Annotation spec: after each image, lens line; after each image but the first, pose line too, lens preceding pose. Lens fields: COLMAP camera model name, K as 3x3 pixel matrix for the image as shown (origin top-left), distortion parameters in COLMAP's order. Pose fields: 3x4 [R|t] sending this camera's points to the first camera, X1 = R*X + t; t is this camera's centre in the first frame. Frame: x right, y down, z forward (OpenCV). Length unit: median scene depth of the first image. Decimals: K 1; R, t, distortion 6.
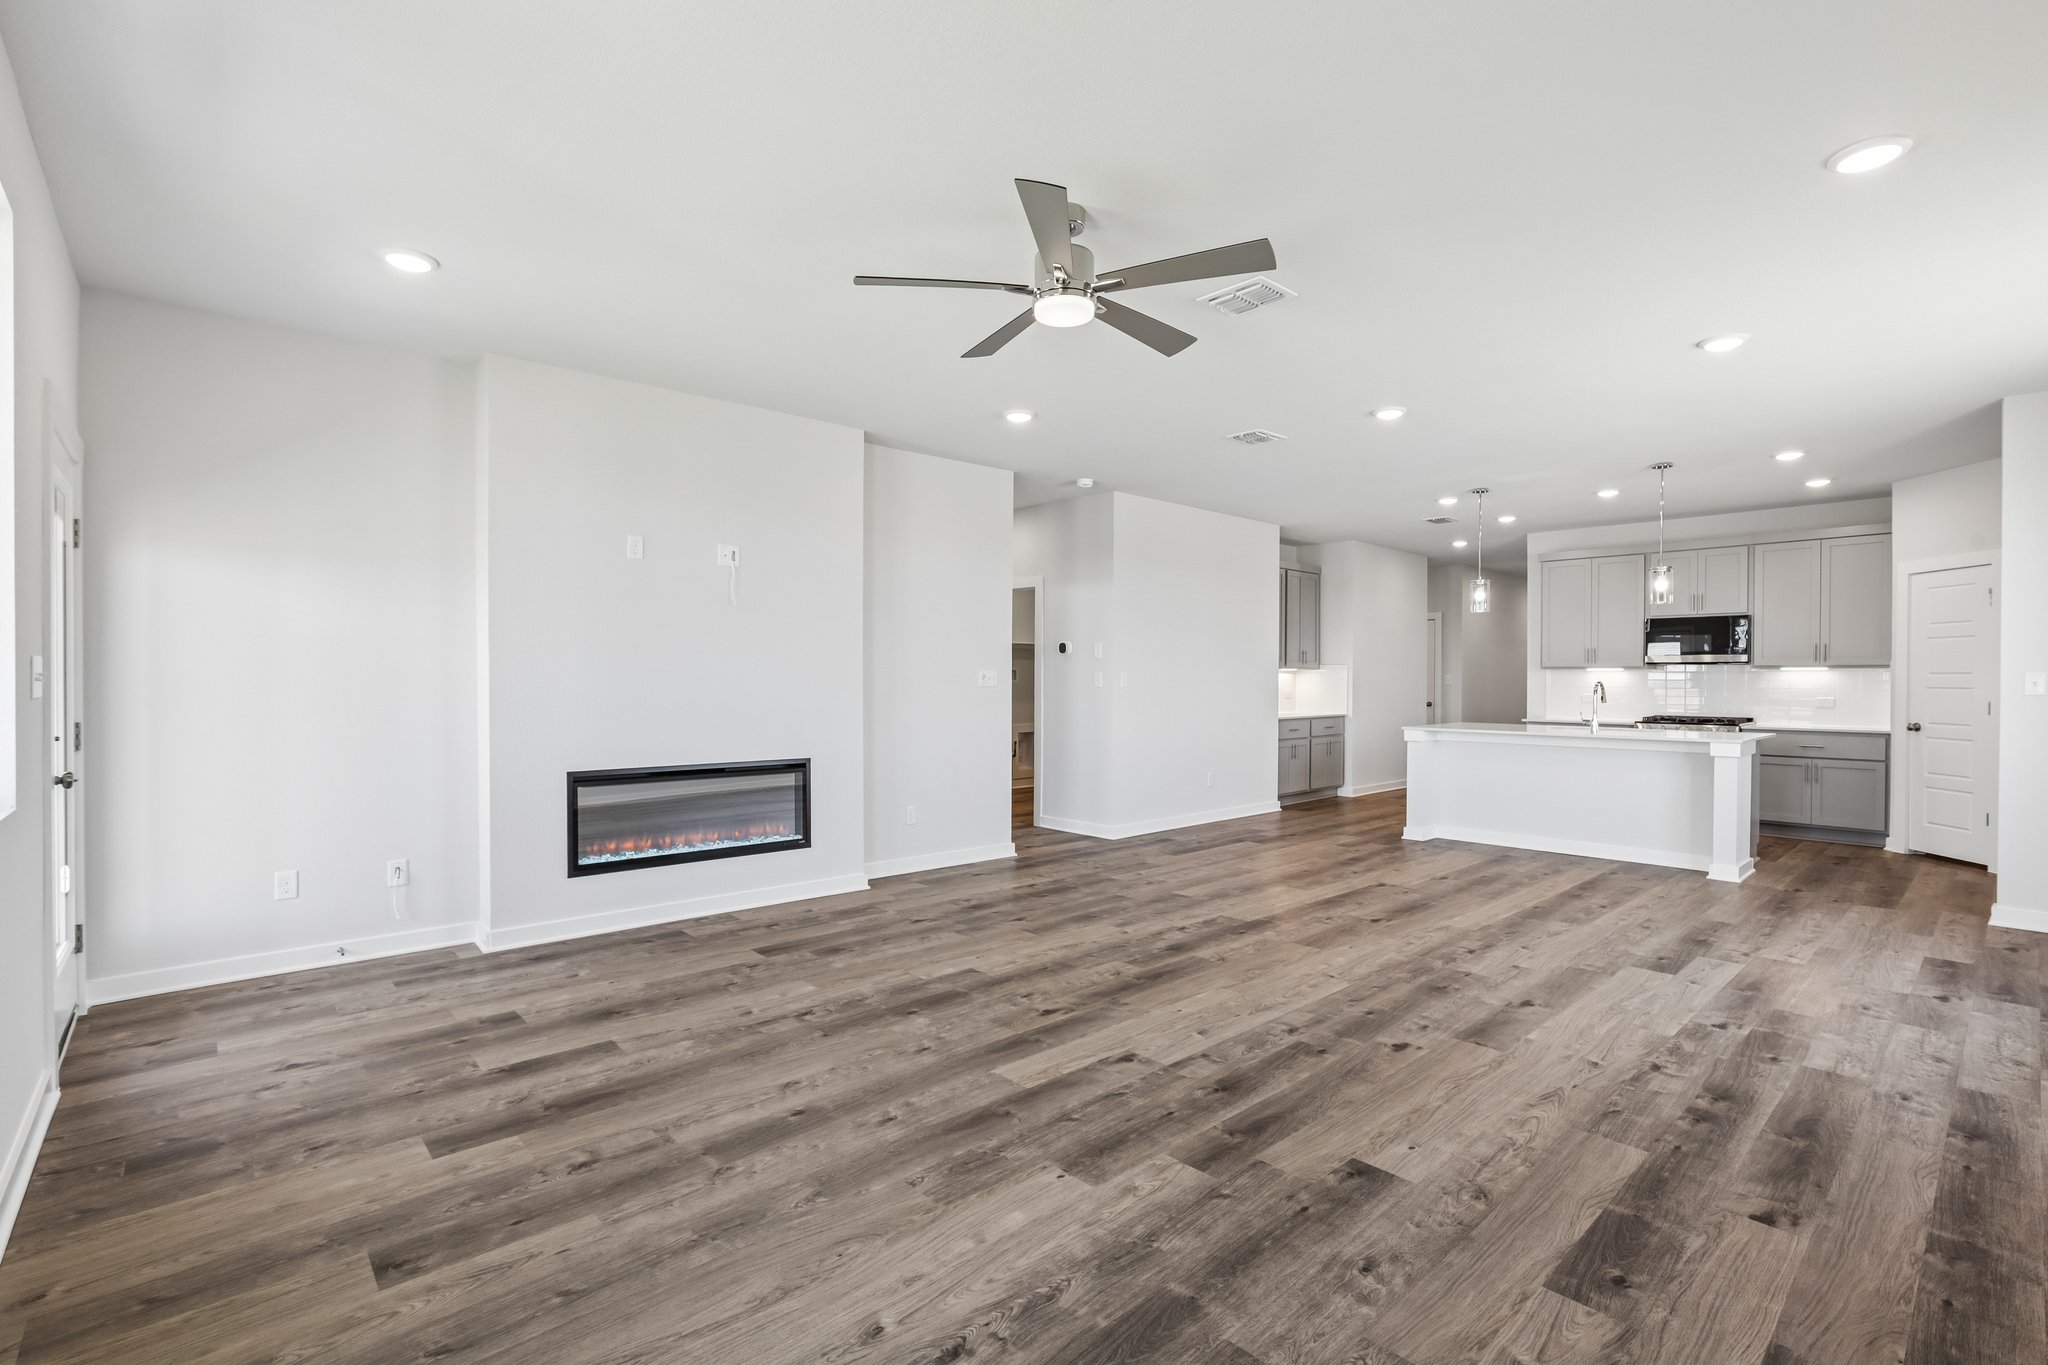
lens RADIAL K [[901.9, 0, 1024.0], [0, 901.9, 682.5], [0, 0, 1]] dist [-0.001513, -0.000664]
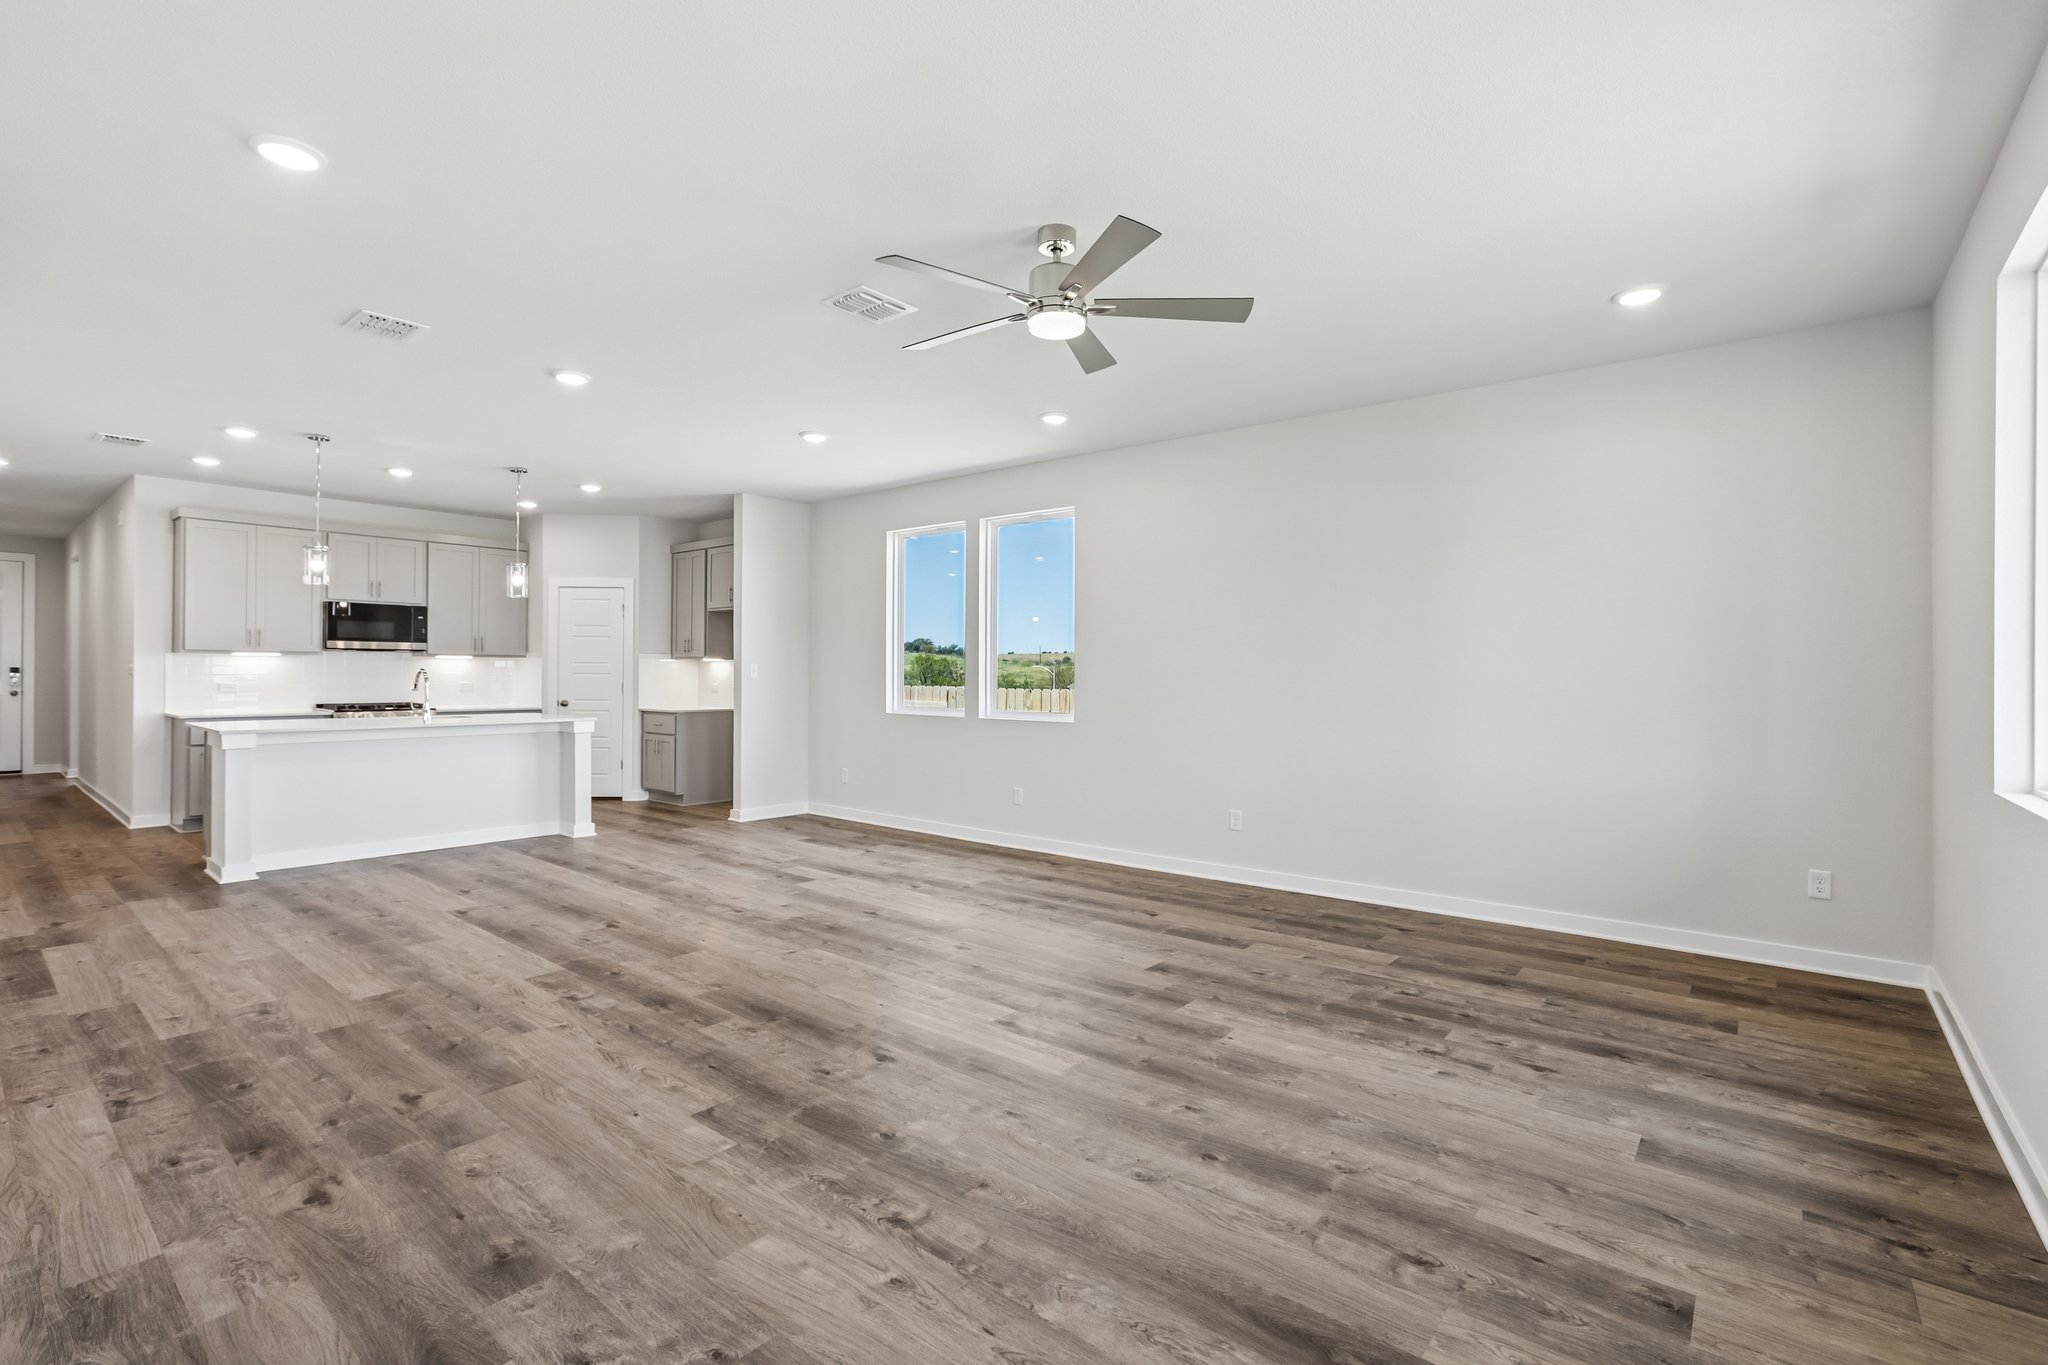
lens RADIAL K [[915.1, 0, 1024.0], [0, 915.1, 682.5], [0, 0, 1]] dist [-0.001156, 0.000956]
pose [[-0.141773, -0.005332, 0.989885, -0.901357], [-0.013457, 0.999903, 0.003458, 0.004065], [-0.989808, -0.012831, -0.141831, 1.057580]]
